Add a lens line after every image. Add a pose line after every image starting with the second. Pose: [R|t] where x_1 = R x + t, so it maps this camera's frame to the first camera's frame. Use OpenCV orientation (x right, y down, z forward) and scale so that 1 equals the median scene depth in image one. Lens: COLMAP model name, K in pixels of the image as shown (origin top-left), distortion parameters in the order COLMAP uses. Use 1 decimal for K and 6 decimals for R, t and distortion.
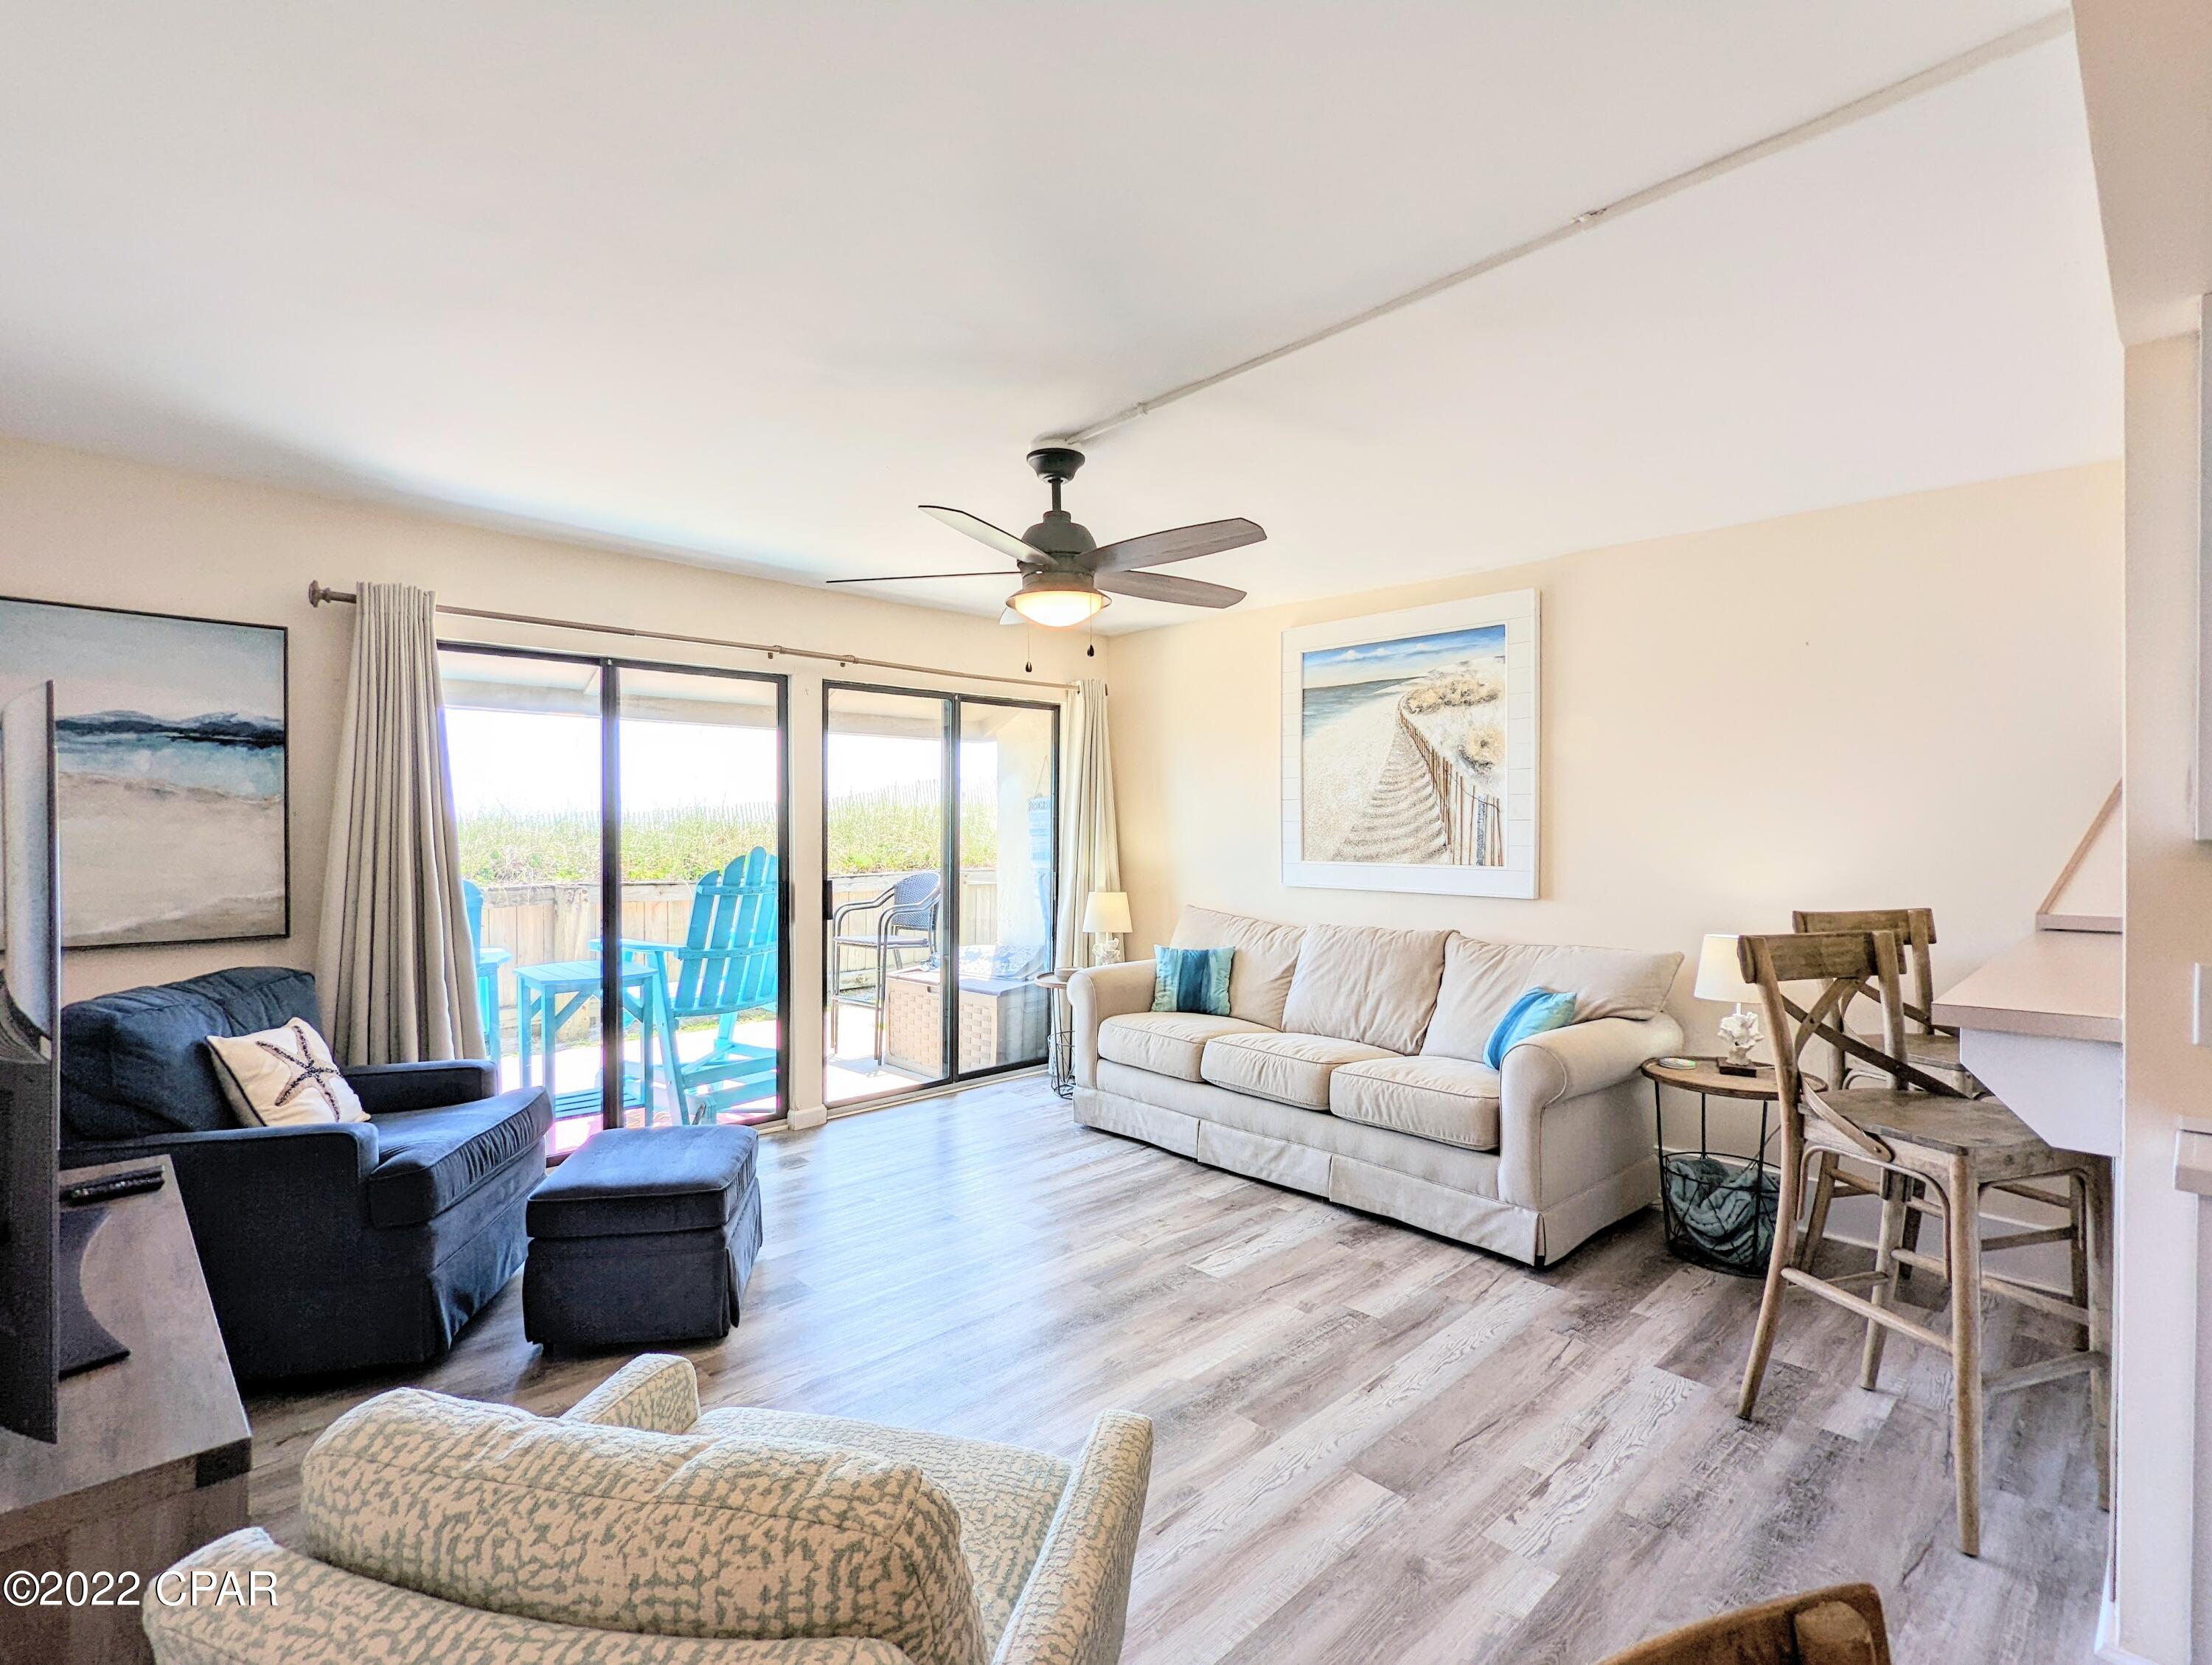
lens RADIAL K [[1051.2, 0, 1091.4], [0, 1051.2, 828.5], [0, 0, 1]] dist [0.002616, -0.004388]
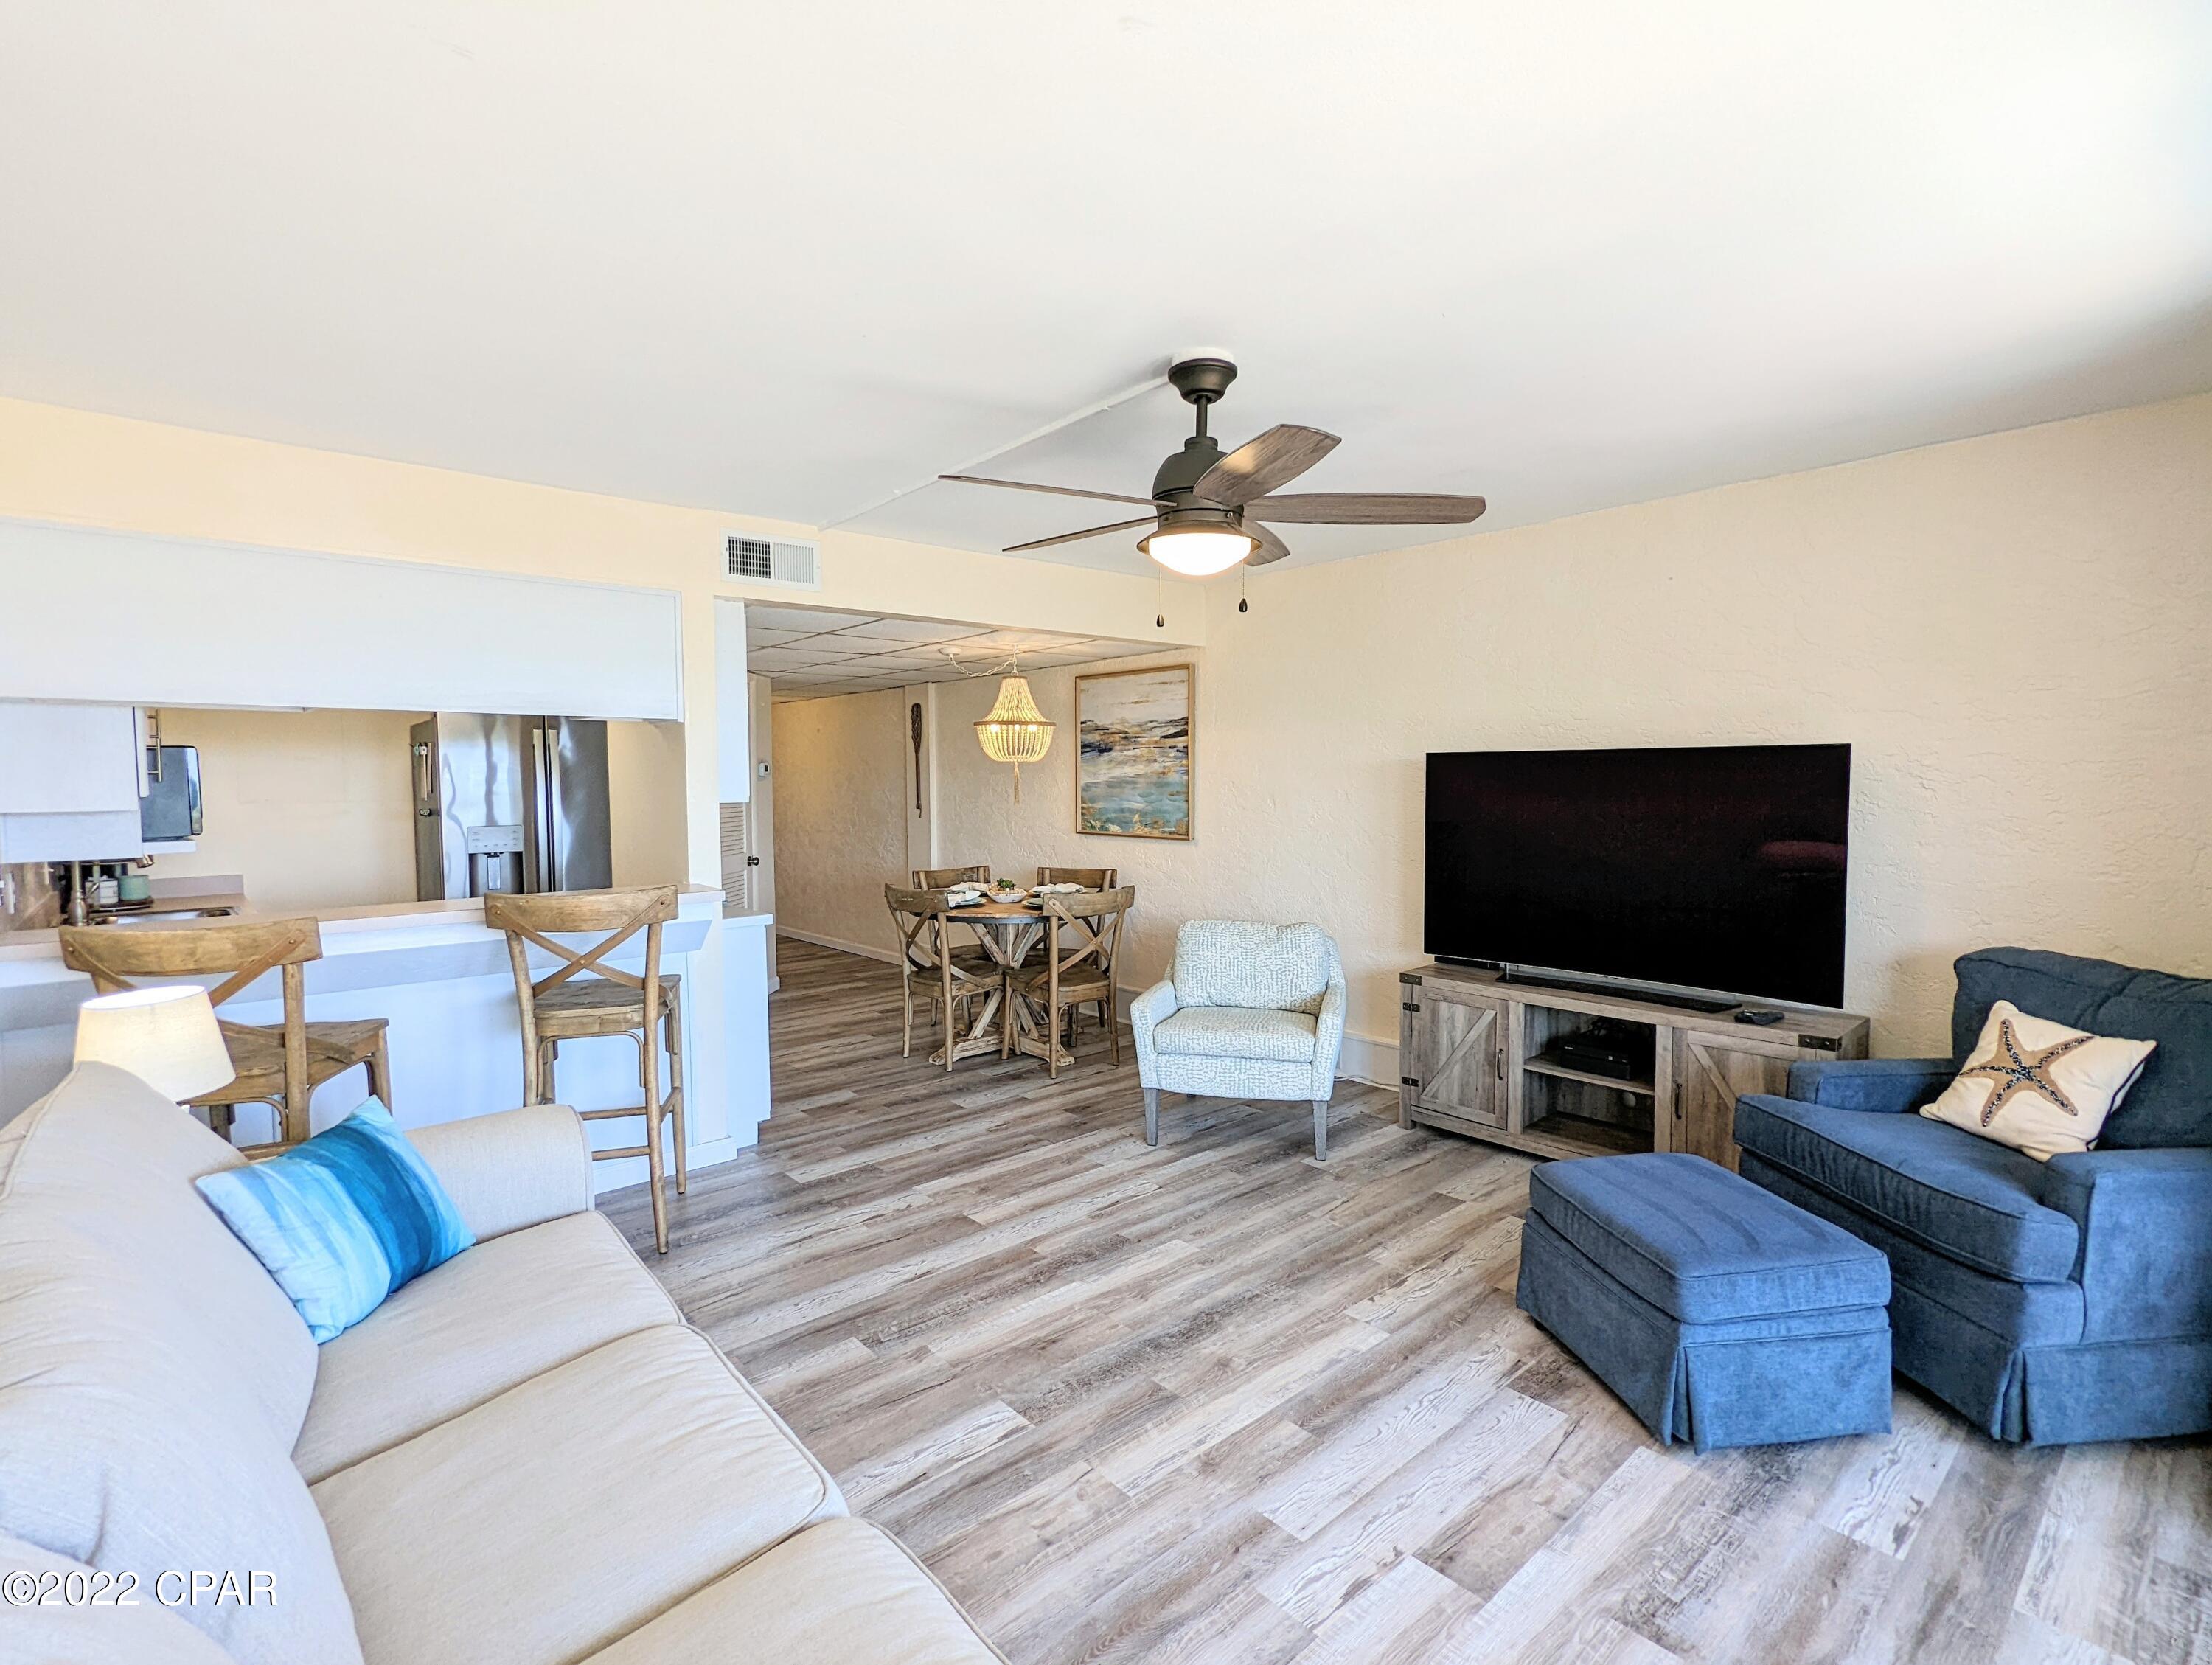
lens RADIAL K [[1051.2, 0, 1096.9], [0, 1051.2, 823.7], [0, 0, 1]] dist [0.002616, -0.004388]
pose [[-0.999391, 0.003941, 0.034678, 0.017302], [0.005758, 0.998607, 0.052449, -0.026245], [-0.034423, 0.052617, -0.998021, 1.373937]]
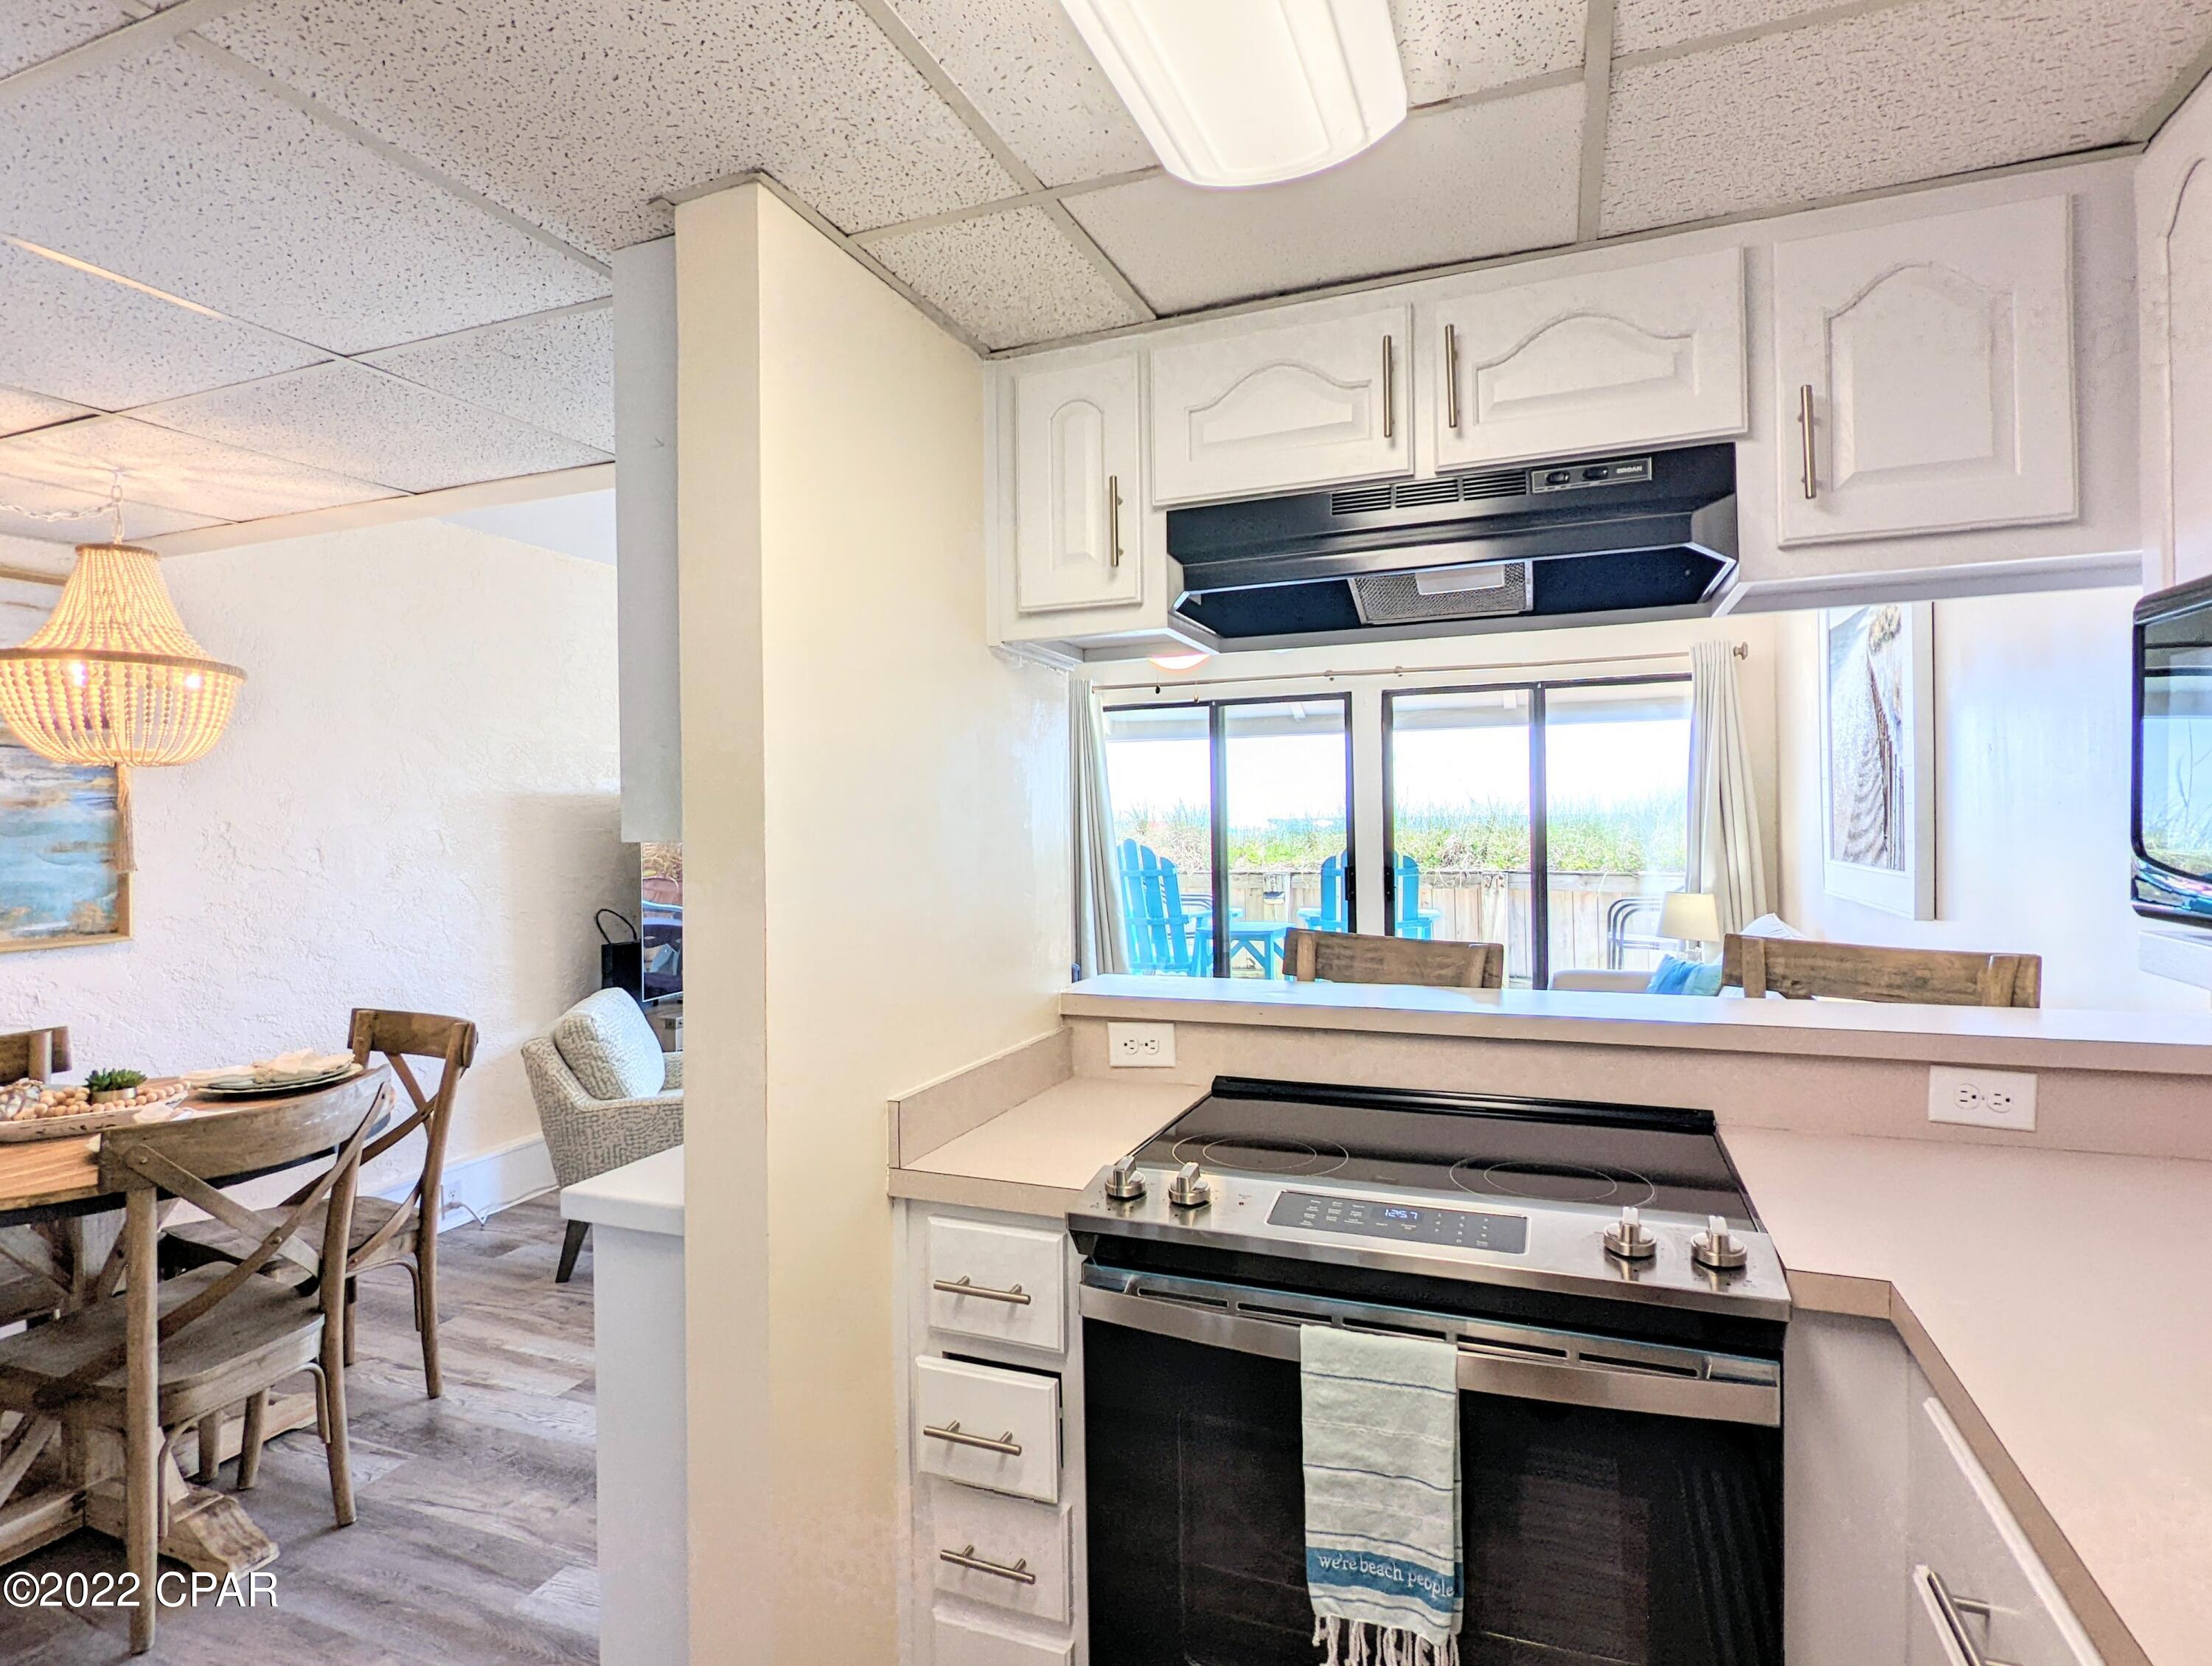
lens RADIAL K [[1154.0, 0, 1119.5], [0, 1154.0, 841.1], [0, 0, 1]] dist [-0.002718, -0.002381]
pose [[0.415242, 0.001684, -0.909709, 0.923451], [0.004485, 0.999982, 0.003898, 0.004940], [0.909700, -0.005698, 0.415227, 0.222208]]
